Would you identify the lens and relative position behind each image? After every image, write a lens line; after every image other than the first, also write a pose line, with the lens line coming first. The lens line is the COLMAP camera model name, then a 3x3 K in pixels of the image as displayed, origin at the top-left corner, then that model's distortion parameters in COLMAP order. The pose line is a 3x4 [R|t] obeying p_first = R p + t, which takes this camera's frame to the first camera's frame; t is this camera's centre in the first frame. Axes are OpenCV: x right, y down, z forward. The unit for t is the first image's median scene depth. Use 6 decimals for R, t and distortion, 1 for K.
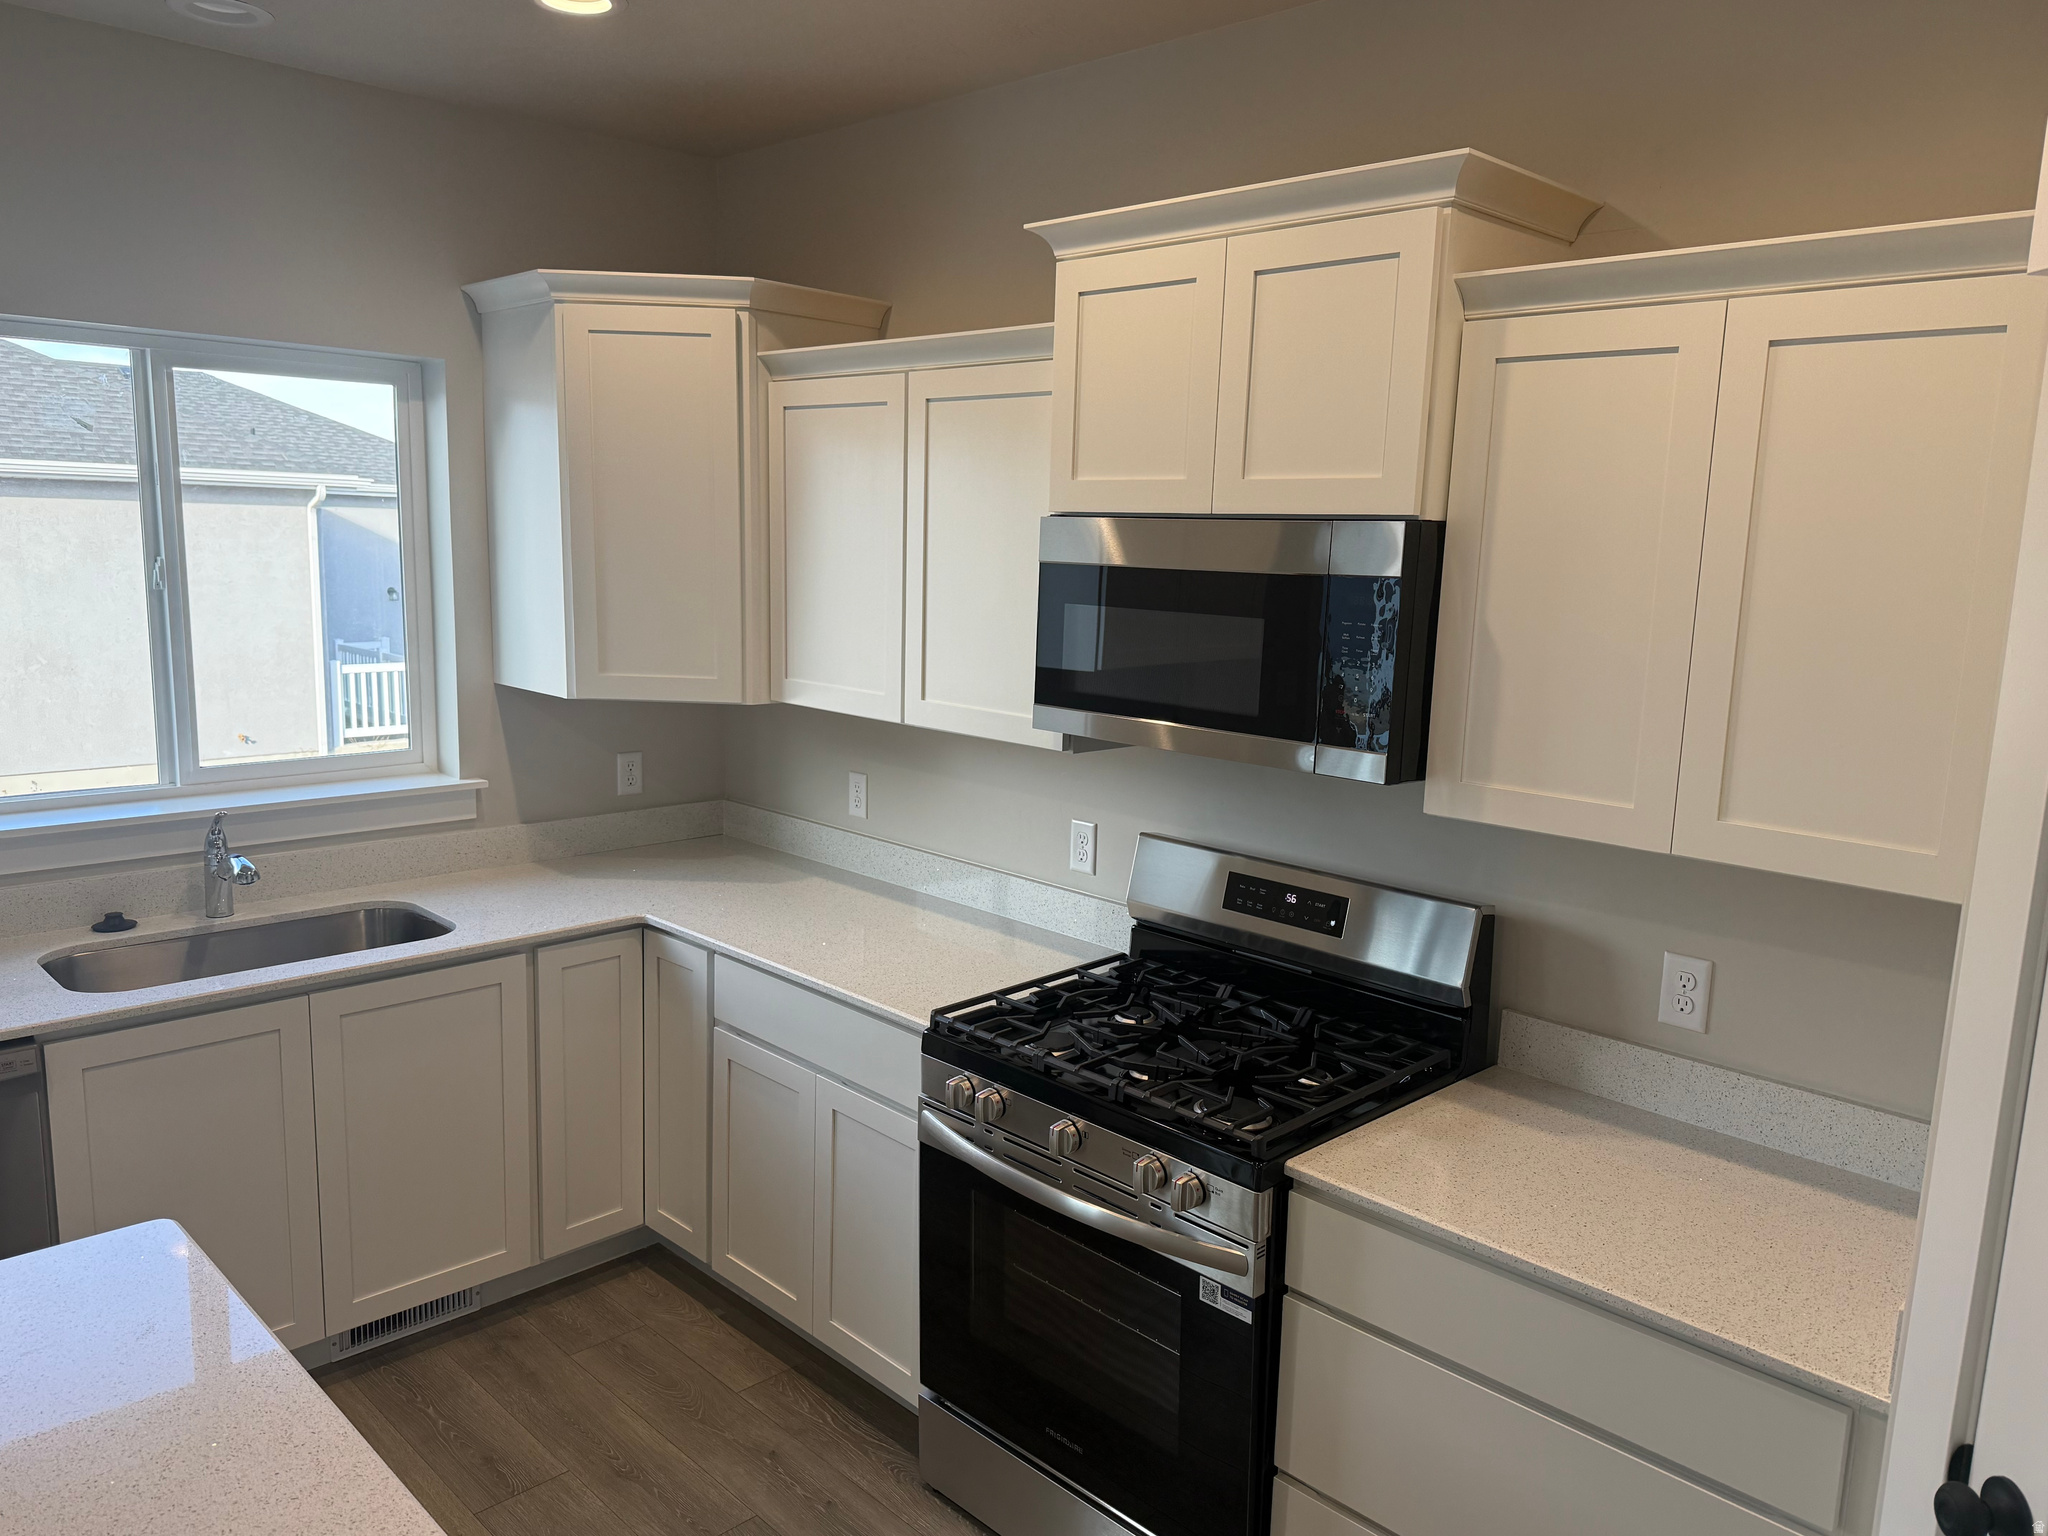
lens RADIAL K [[1452.1, 0, 1016.9], [0, 1452.1, 779.0], [0, 0, 1]] dist [0.128916, -0.173749]
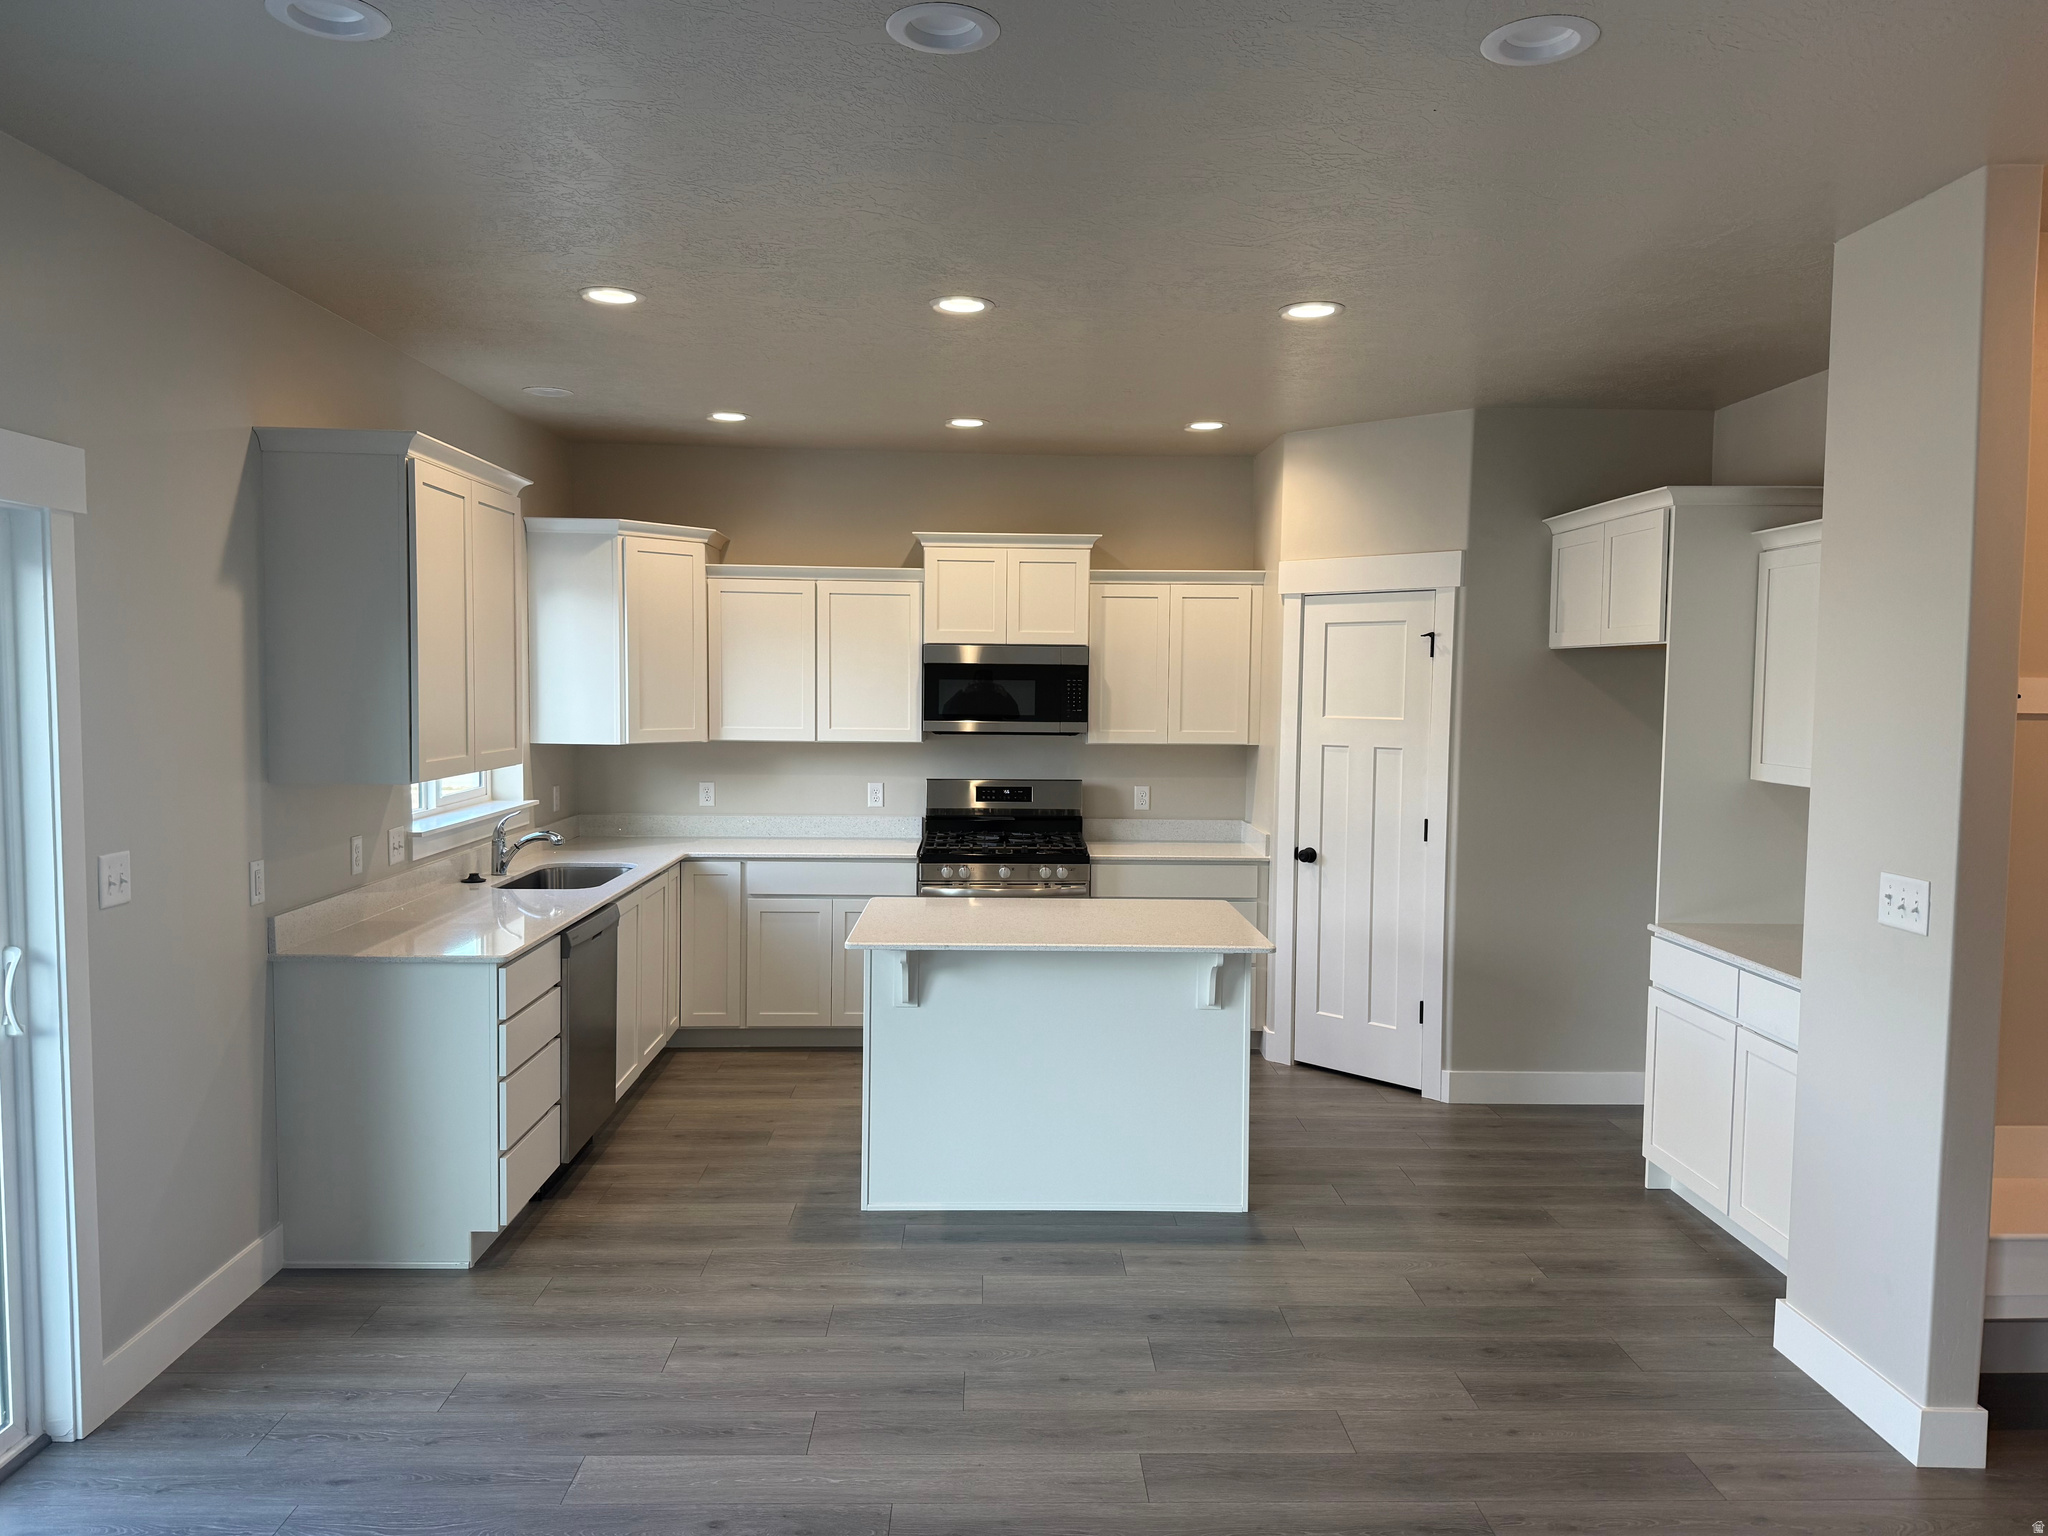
lens RADIAL K [[1452.1, 0, 1016.9], [0, 1452.1, 779.0], [0, 0, 1]] dist [0.128916, -0.173749]
pose [[0.682742, -0.075182, 0.726782, -1.523104], [0.131990, 0.991018, -0.021476, 0.107577], [-0.718639, 0.110591, 0.686533, -0.706610]]
